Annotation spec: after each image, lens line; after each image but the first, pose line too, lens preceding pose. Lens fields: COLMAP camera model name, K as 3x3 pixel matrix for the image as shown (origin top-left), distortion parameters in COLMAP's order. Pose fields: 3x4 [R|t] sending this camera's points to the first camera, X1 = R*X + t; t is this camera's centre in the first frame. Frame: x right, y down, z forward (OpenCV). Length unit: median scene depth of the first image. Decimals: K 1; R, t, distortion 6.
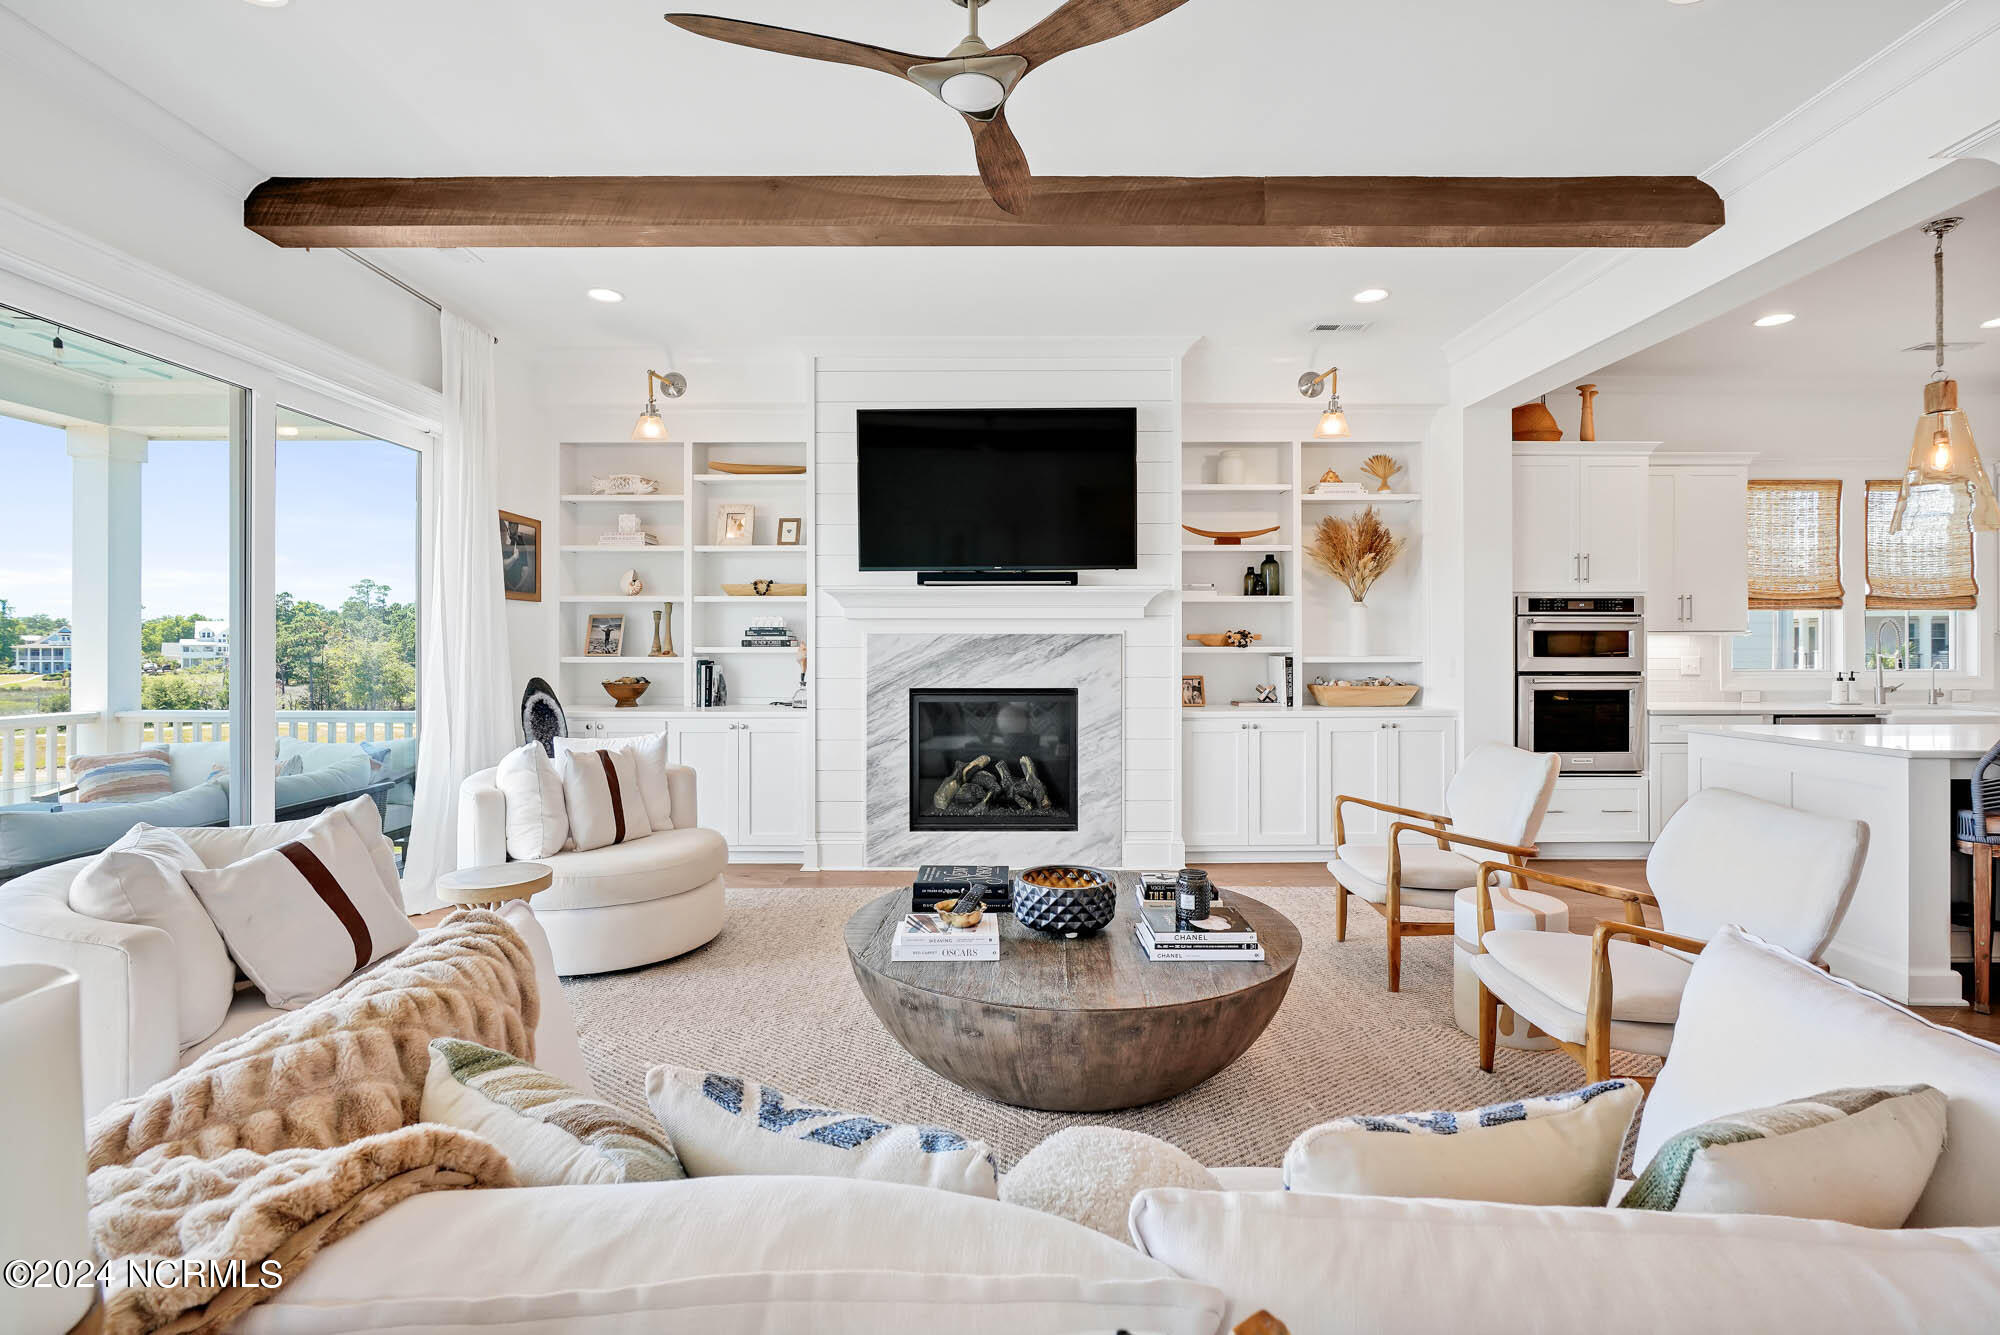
lens RADIAL K [[923.7, 0, 1005.0], [0, 923.7, 652.4], [0, 0, 1]] dist [-0.018587, 0.006826]
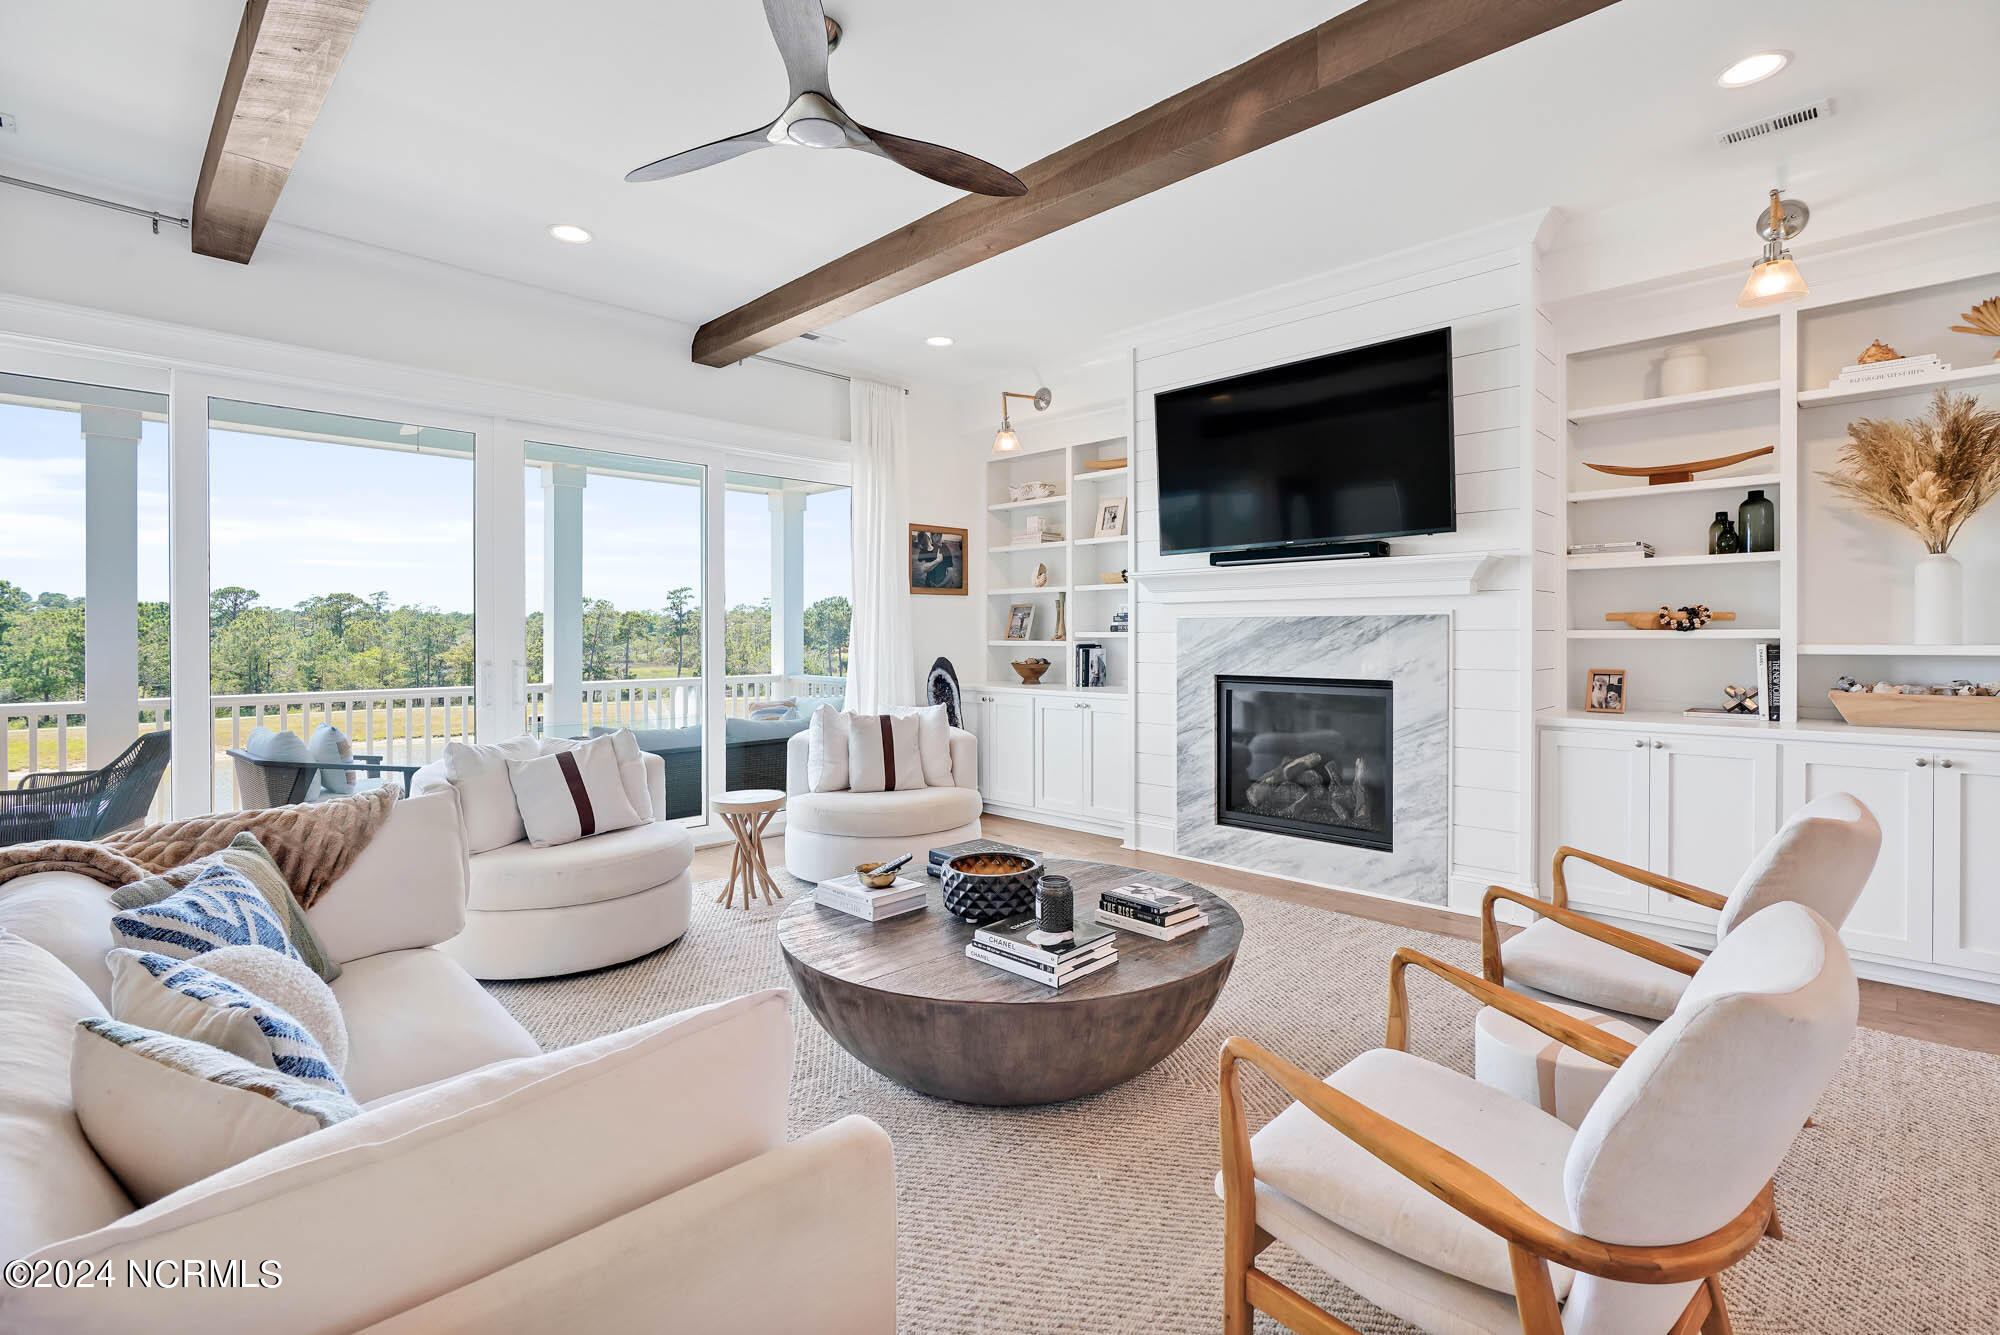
lens RADIAL K [[926.4, 0, 996.2], [0, 926.4, 644.0], [0, 0, 1]] dist [-0.025990, 0.009594]
pose [[0.707905, 0.007270, -0.706270, 0.409018], [-0.002810, 0.999968, 0.007478, 0.000681], [0.706302, -0.003309, 0.707903, 0.162244]]
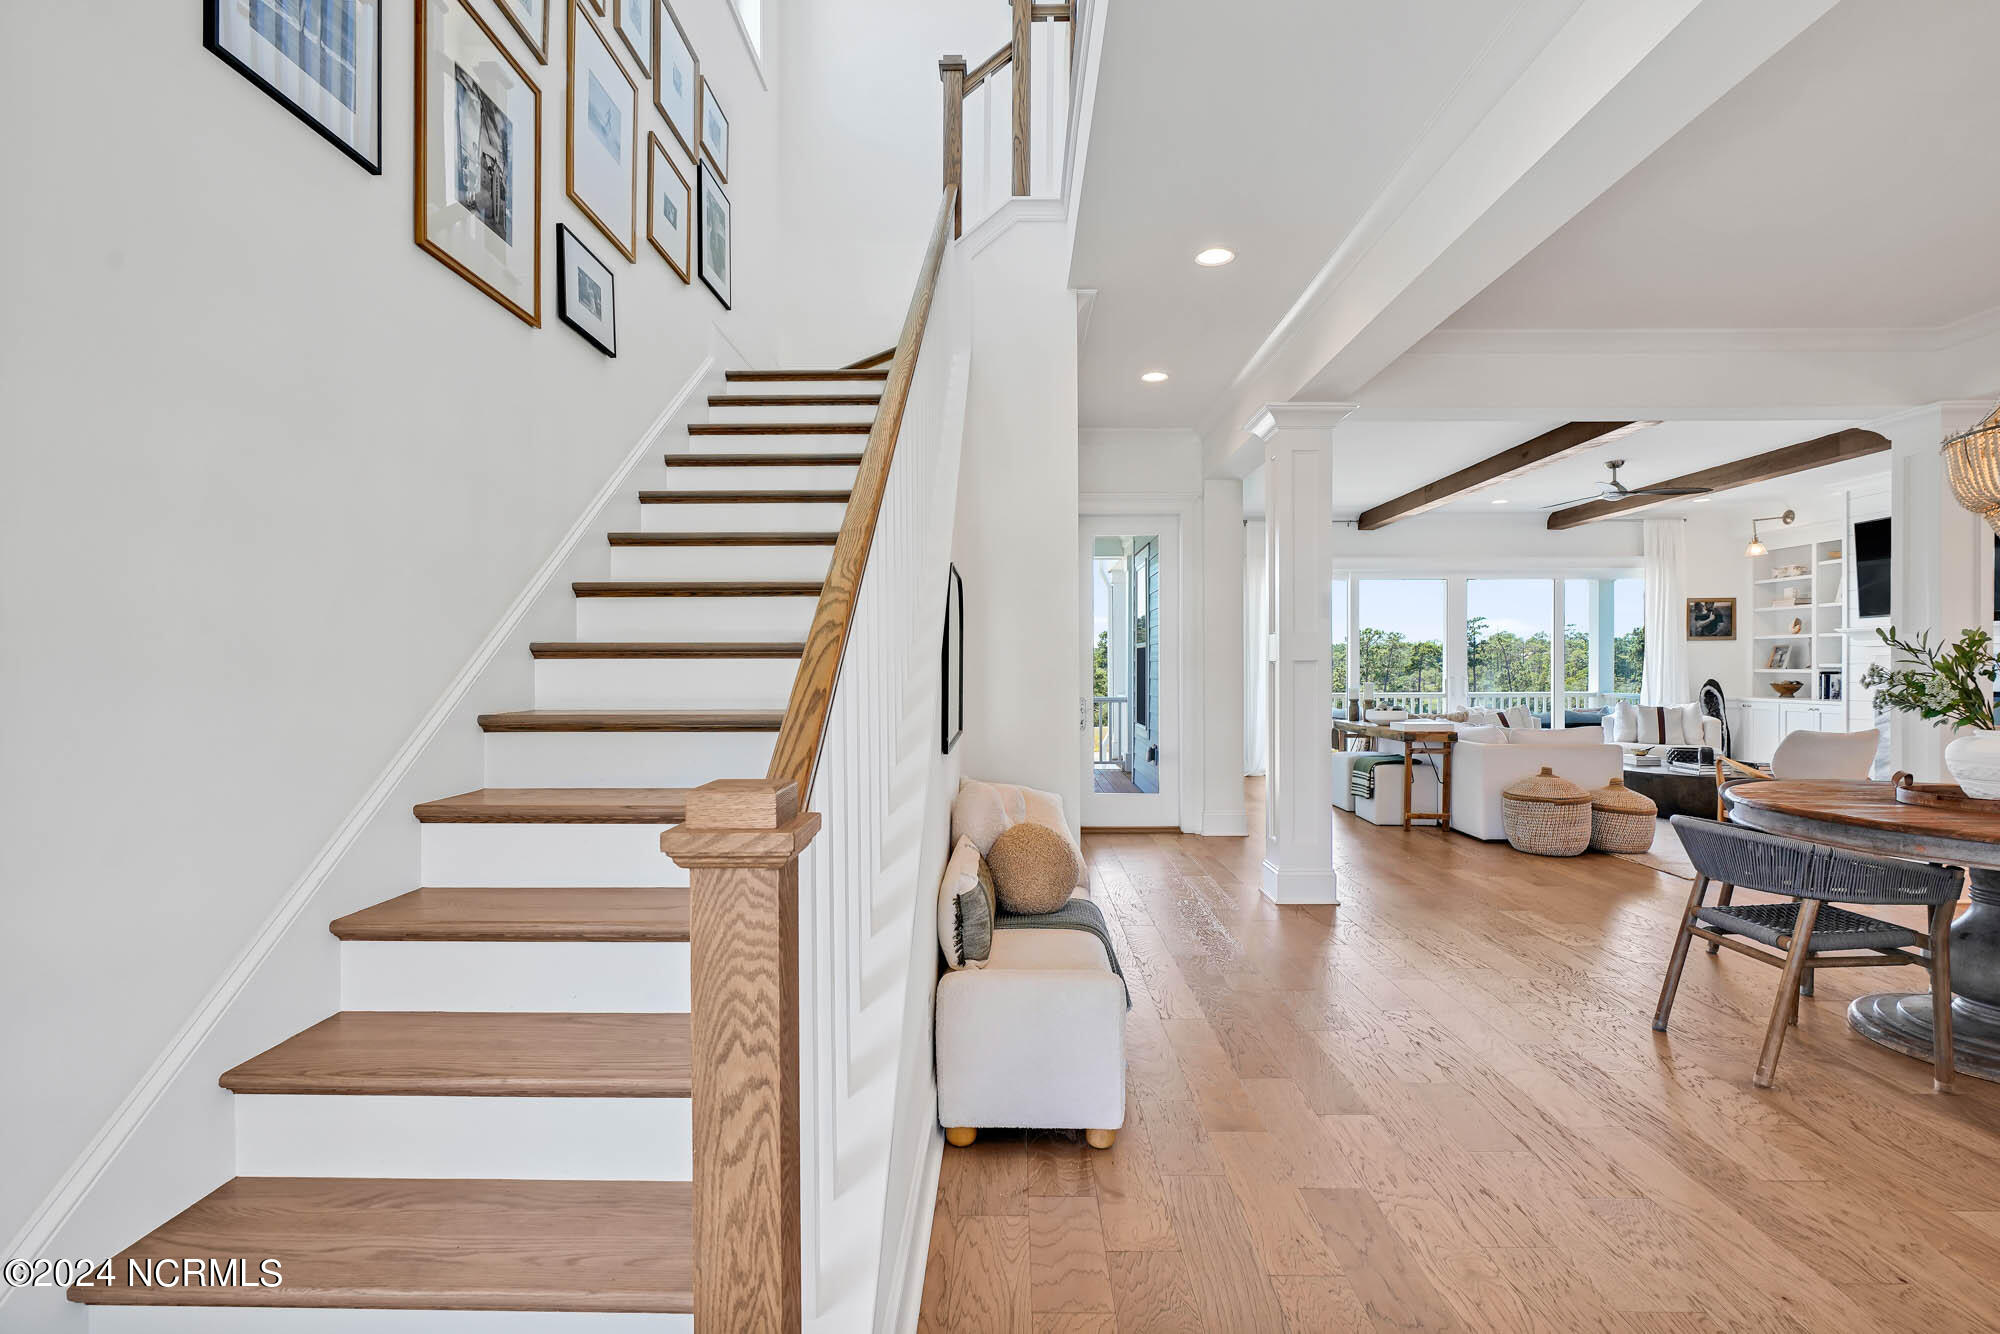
lens RADIAL K [[923.0, 0, 989.7], [0, 923.0, 674.3], [0, 0, 1]] dist [-0.023192, 0.009198]
pose [[-0.021923, 0.009449, -0.999715, 1.485362], [-0.002279, 0.999952, 0.009501, 0.002027], [0.999757, 0.002487, -0.021901, -0.528963]]
